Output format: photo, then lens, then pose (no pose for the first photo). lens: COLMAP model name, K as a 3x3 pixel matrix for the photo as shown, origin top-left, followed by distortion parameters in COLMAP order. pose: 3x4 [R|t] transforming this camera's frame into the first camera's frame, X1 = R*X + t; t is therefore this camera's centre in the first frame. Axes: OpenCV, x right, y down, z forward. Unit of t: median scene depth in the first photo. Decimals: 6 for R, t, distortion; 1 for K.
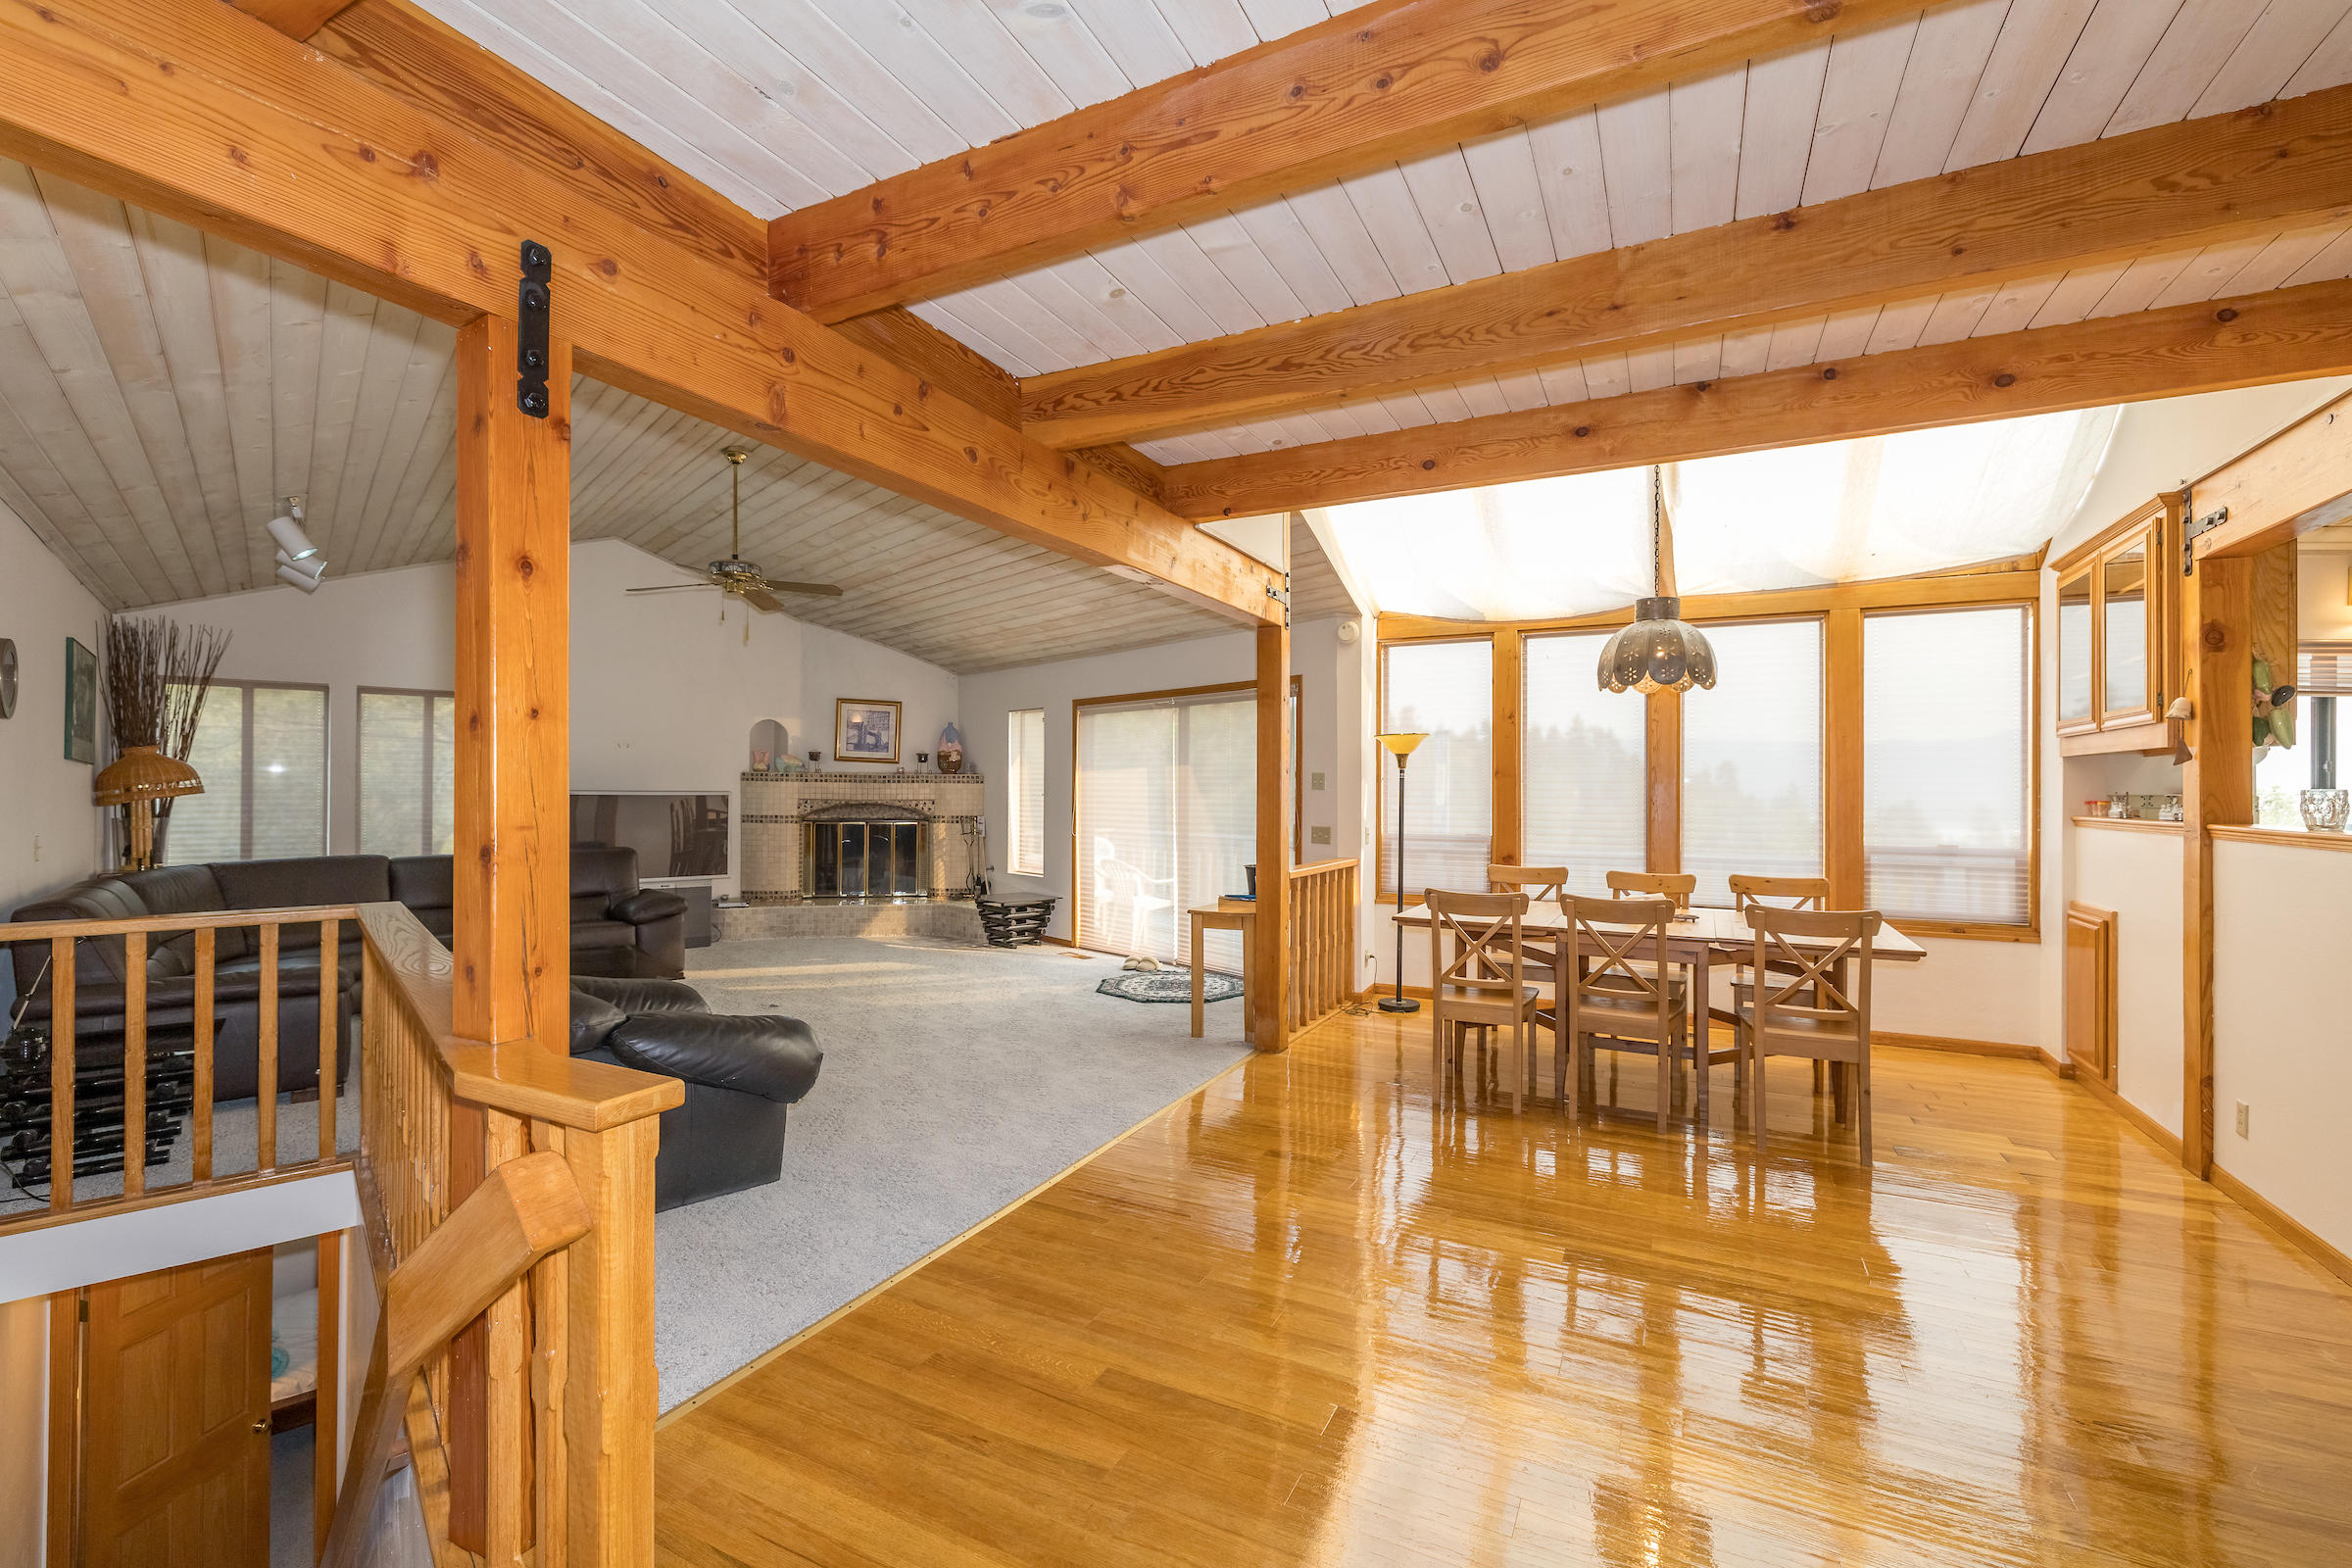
lens RADIAL K [[990.5, 0, 1162.3], [0, 990.5, 781.3], [0, 0, 1]] dist [-0.001311, -0.000312]
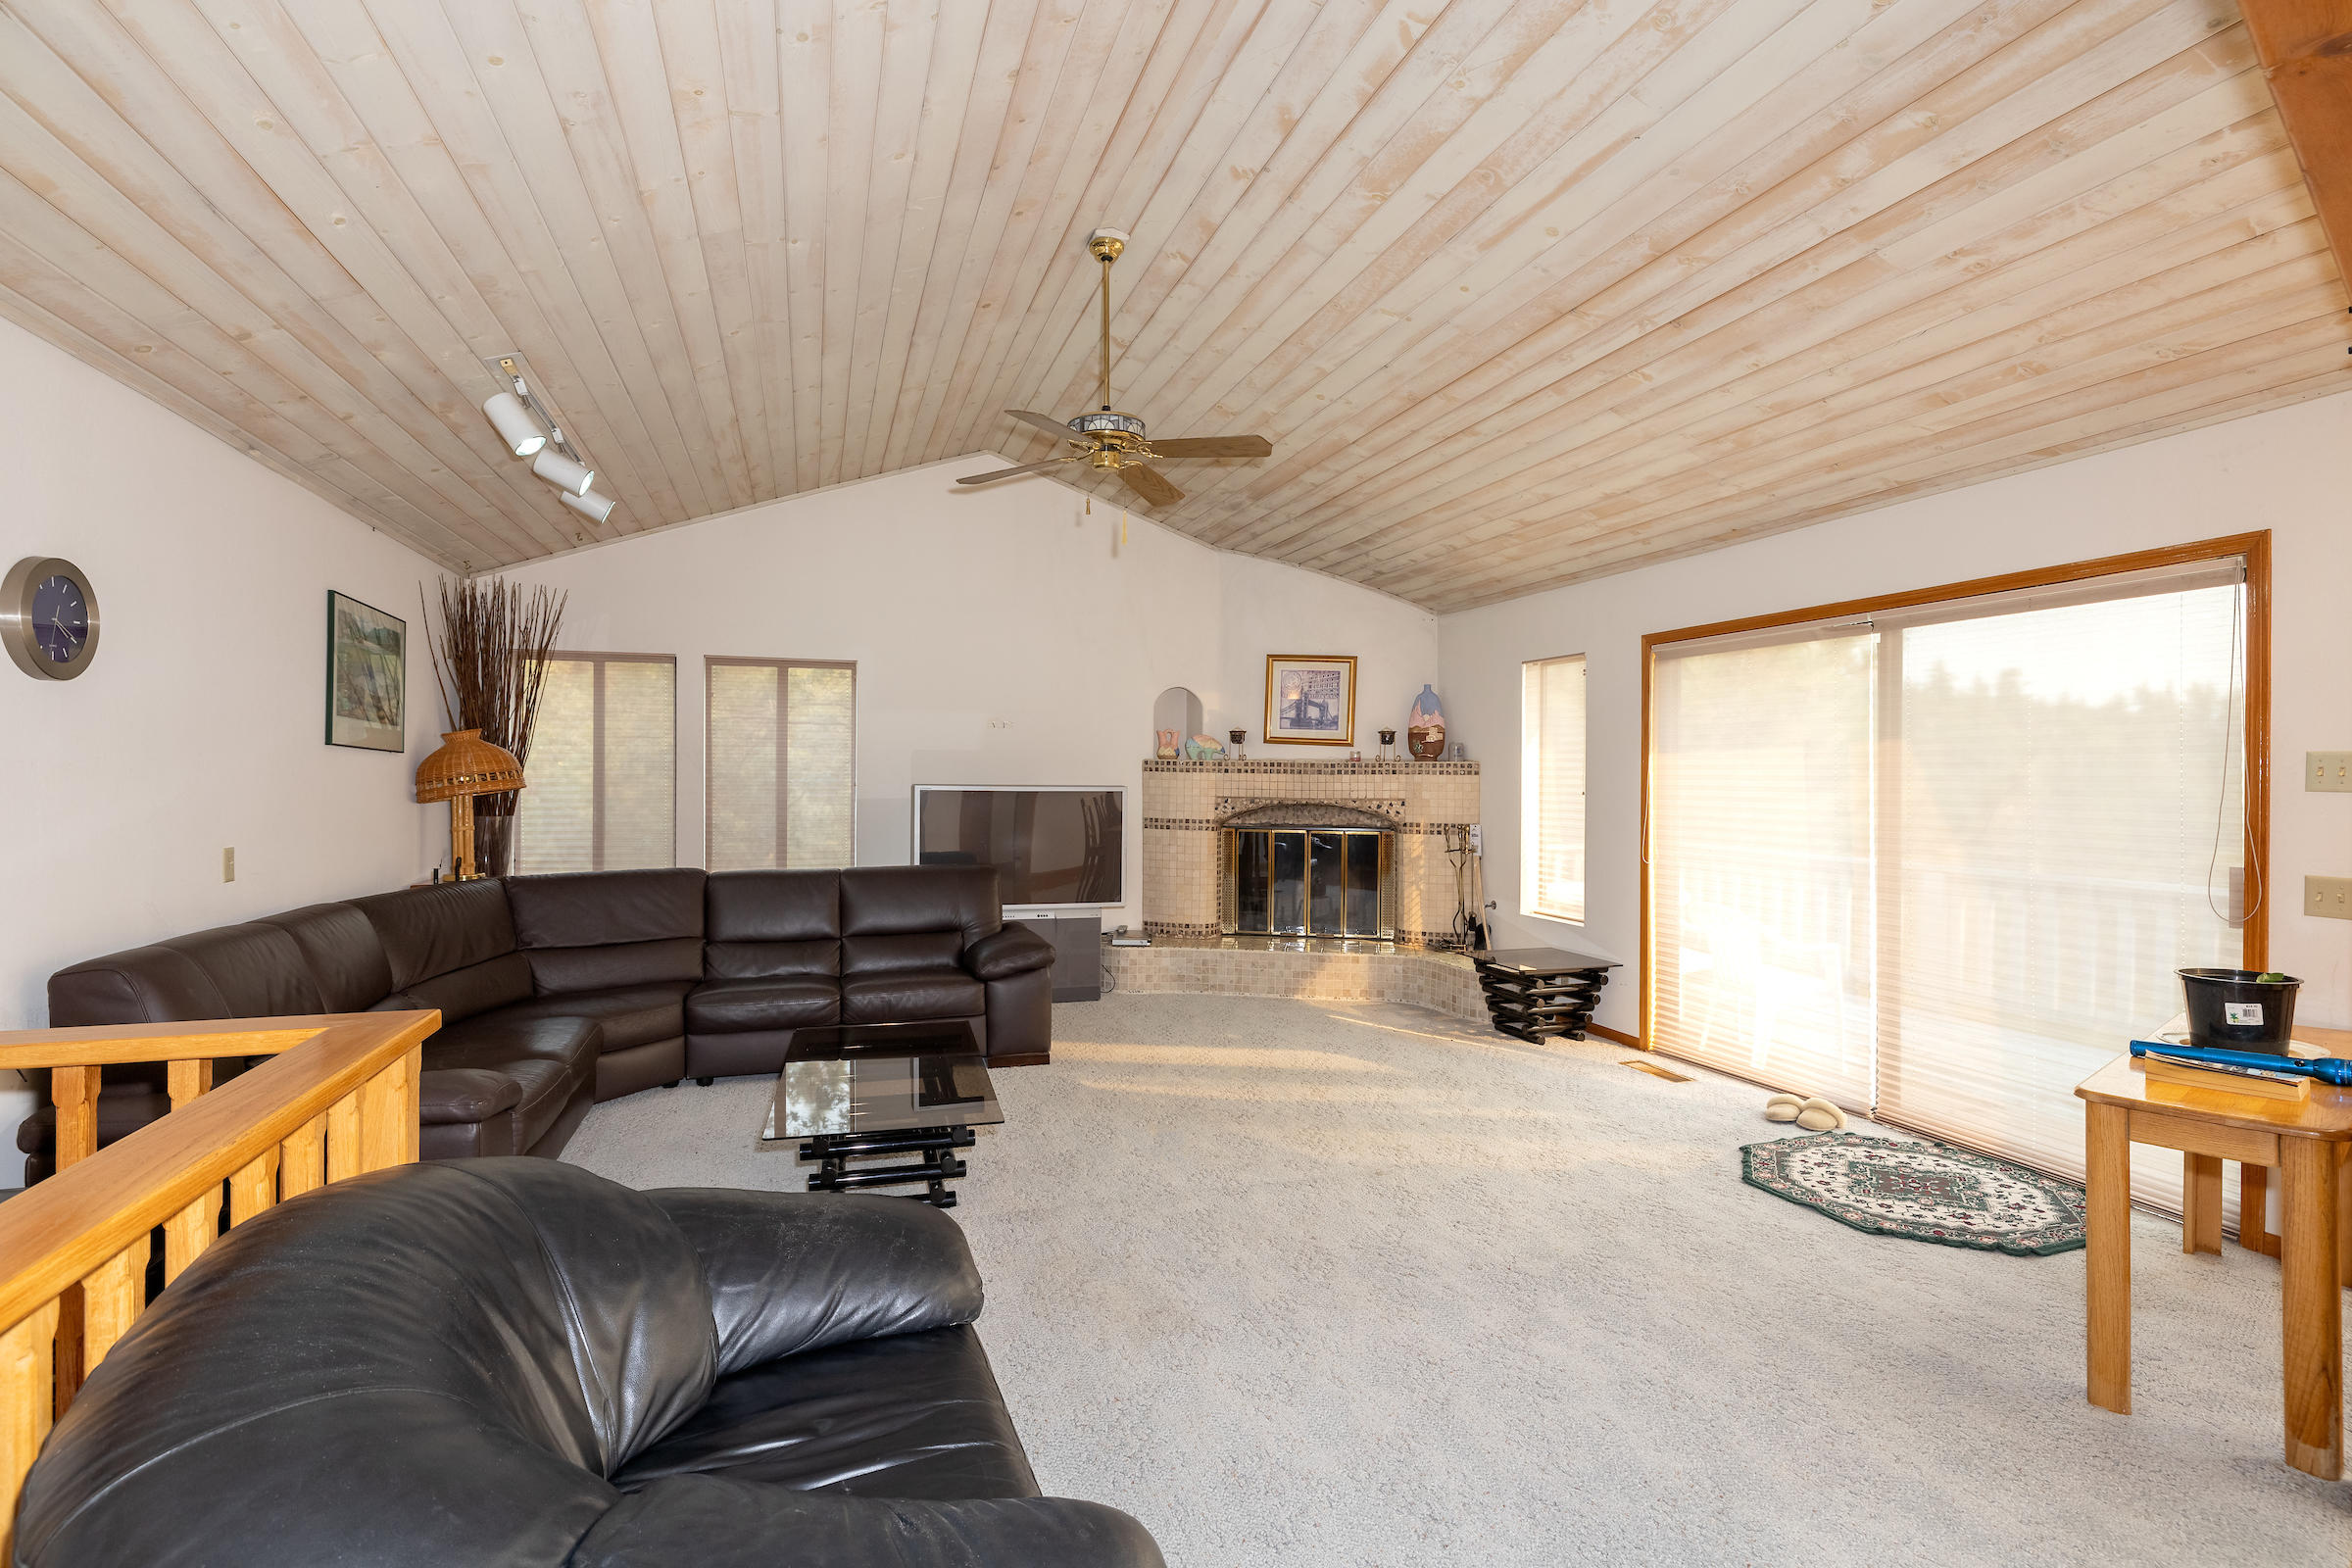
lens RADIAL K [[1097.9, 0, 1165.8], [0, 1097.9, 776.1], [0, 0, 1]] dist [-0.007905, 0.000220]
pose [[0.914944, 0.000848, -0.403579, -0.113743], [0.000694, 0.999993, 0.003673, -0.000078], [0.403580, -0.003640, 0.914937, 0.367116]]
